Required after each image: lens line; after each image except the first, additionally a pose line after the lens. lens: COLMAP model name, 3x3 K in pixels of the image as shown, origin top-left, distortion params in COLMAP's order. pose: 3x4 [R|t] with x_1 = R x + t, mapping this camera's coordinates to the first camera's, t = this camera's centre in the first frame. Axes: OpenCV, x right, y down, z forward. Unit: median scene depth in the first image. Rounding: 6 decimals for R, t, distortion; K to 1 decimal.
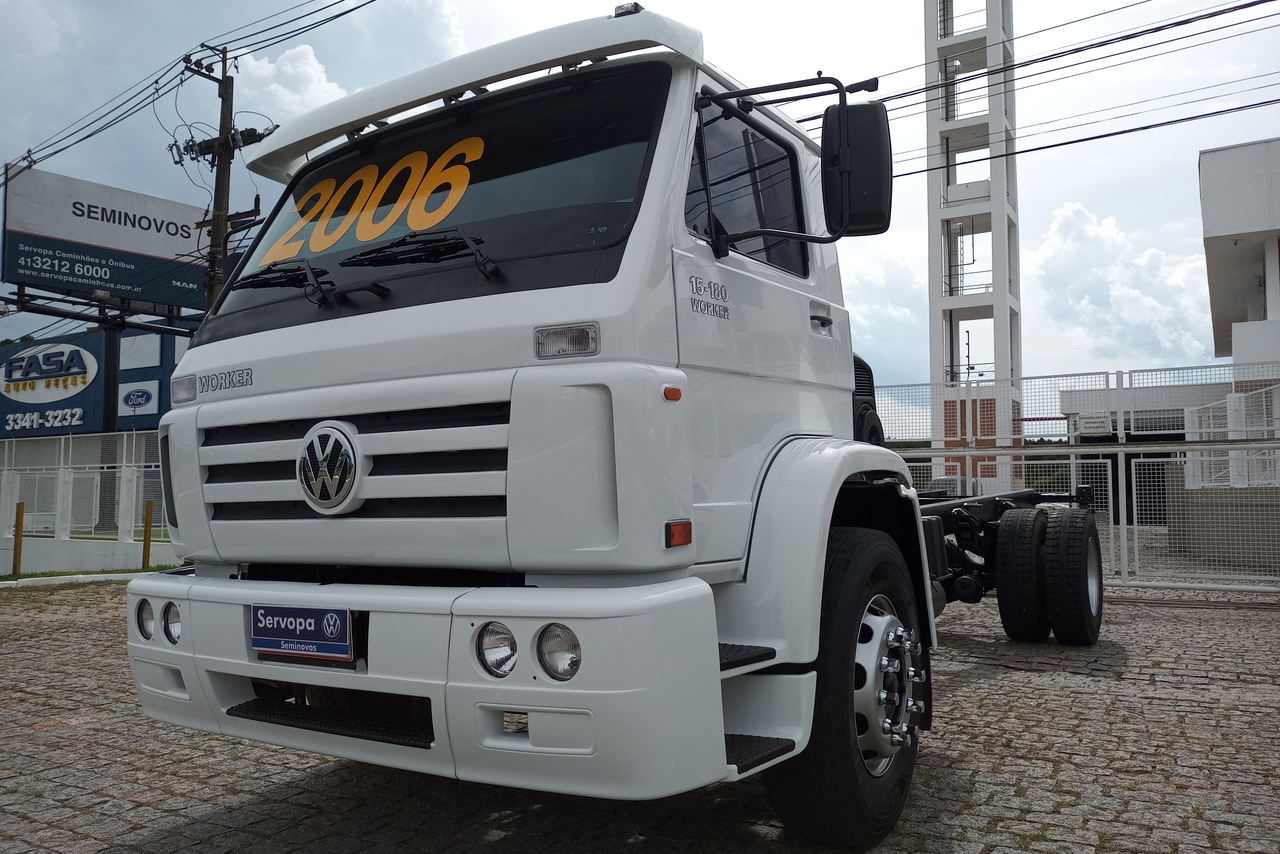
lens RADIAL K [[971.1, 0, 640.0], [0, 971.1, 427.0], [0, 0, 1]] dist [0.112857, -0.328600]
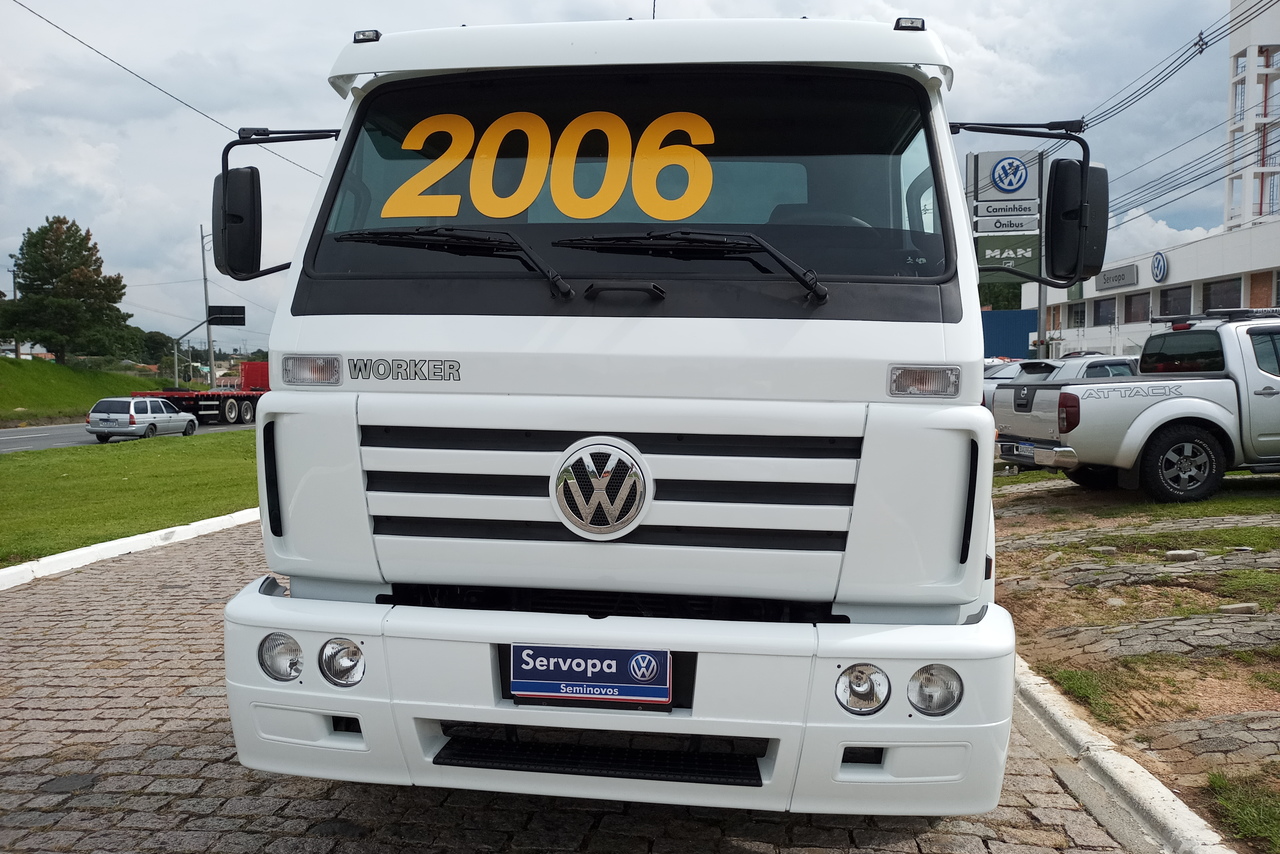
lens RADIAL K [[971.1, 0, 640.0], [0, 971.1, 427.0], [0, 0, 1]] dist [0.112857, -0.328600]
pose [[0.904846, 0.014992, 0.425476, -0.694228], [-0.064813, 0.992582, 0.102860, -0.113771], [-0.420777, -0.120649, 0.899105, 0.196237]]
